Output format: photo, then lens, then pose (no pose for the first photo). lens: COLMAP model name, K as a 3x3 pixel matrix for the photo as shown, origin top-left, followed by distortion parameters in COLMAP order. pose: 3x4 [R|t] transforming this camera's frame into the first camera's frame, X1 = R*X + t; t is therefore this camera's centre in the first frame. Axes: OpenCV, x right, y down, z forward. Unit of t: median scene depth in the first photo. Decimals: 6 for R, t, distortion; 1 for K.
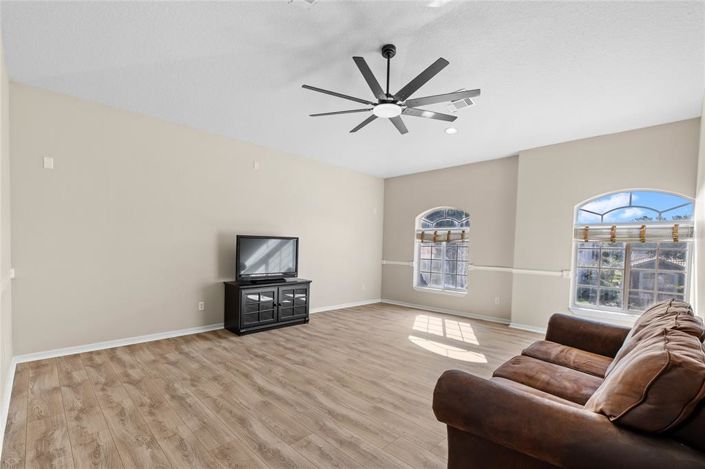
lens RADIAL K [[302.5, 0, 358.7], [0, 302.5, 236.1], [0, 0, 1]] dist [-0.000187, 0.000000]
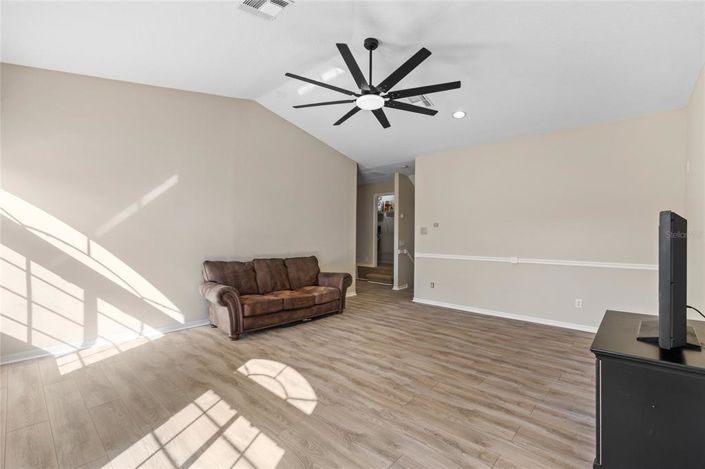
lens RADIAL K [[302.5, 0, 358.7], [0, 302.5, 236.1], [0, 0, 1]] dist [-0.000187, 0.000000]
pose [[-0.997758, -0.032840, -0.058319, 0.167089], [-0.030644, 0.998802, -0.038161, 0.071420], [0.059503, -0.036288, -0.997568, 1.973238]]
